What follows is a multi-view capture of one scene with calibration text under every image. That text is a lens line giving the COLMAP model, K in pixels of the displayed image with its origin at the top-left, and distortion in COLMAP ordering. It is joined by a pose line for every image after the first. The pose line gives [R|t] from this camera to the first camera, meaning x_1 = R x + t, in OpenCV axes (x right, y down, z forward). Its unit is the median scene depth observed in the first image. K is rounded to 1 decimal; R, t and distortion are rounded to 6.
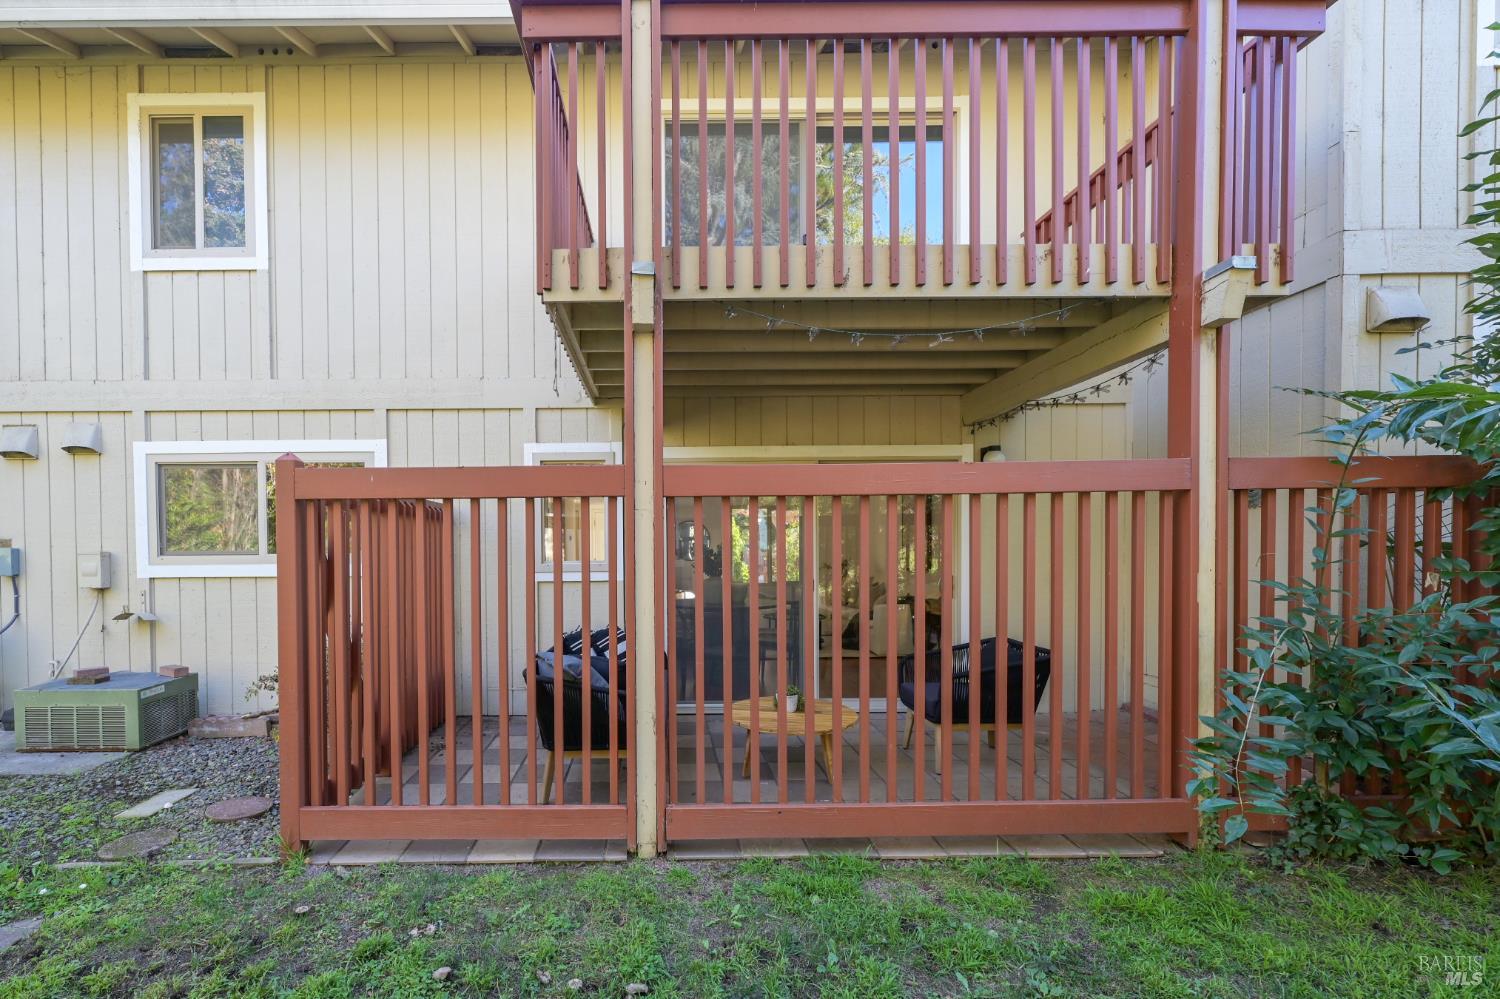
lens RADIAL K [[587.6, 0, 751.8], [0, 587.6, 563.3], [0, 0, 1]] dist [0.016212, -0.000046]
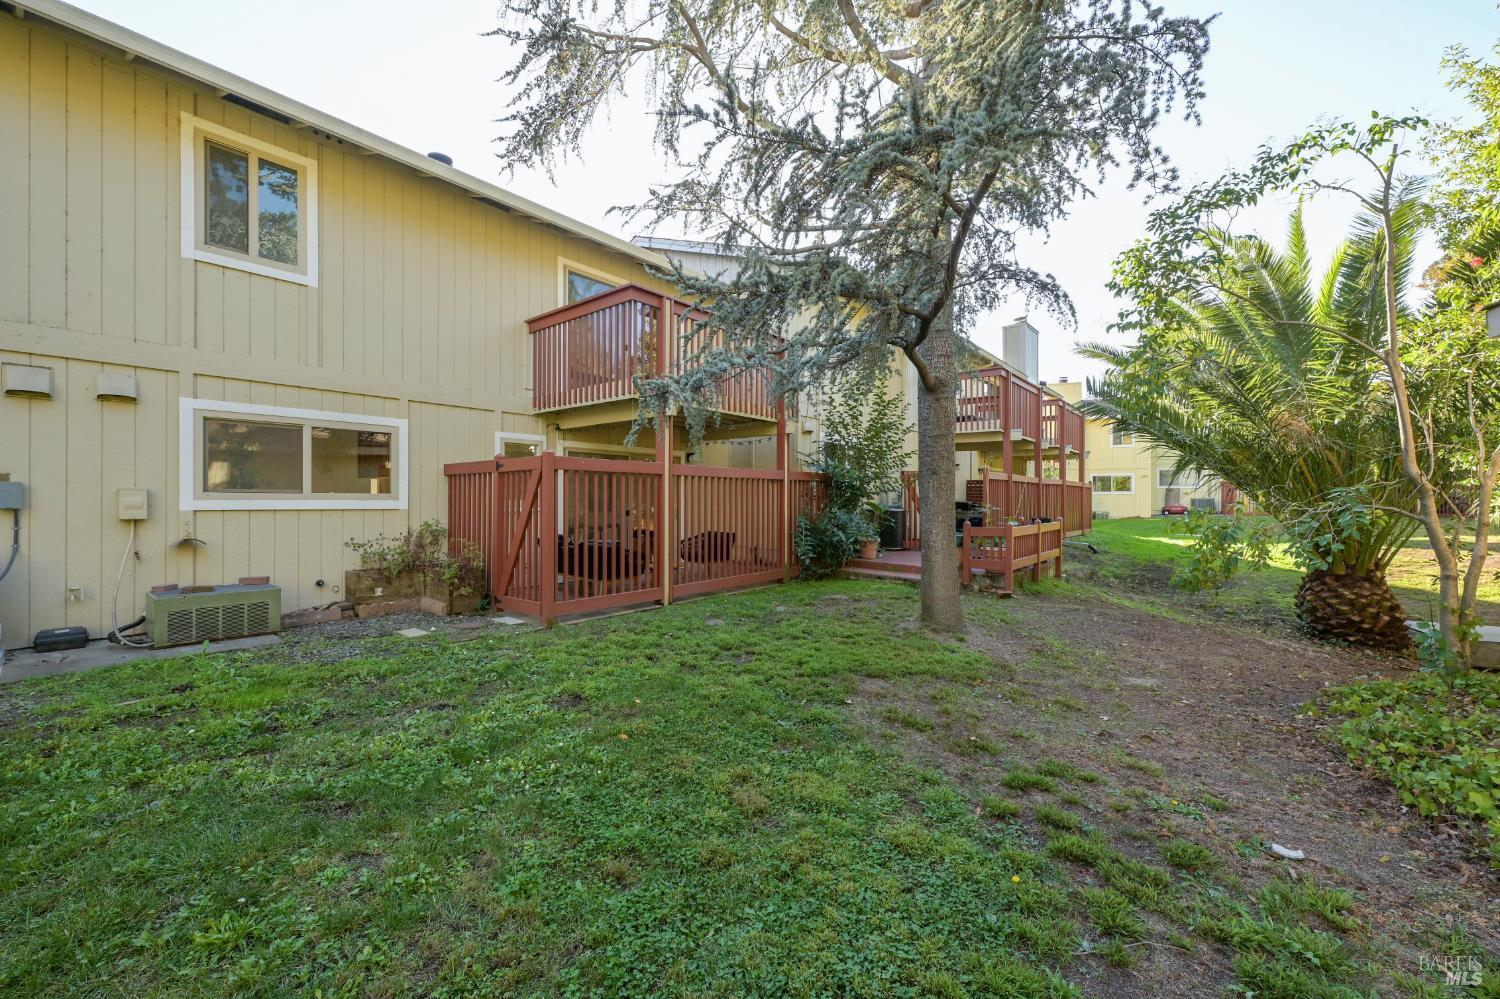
lens RADIAL K [[593.2, 0, 743.0], [0, 593.2, 496.4], [0, 0, 1]] dist [-0.001783, -0.000158]
pose [[0.650332, 0.012152, 0.759553, -1.206157], [0.000999, 0.999857, -0.016852, 0.017468], [-0.759650, 0.011719, 0.650227, -0.637267]]
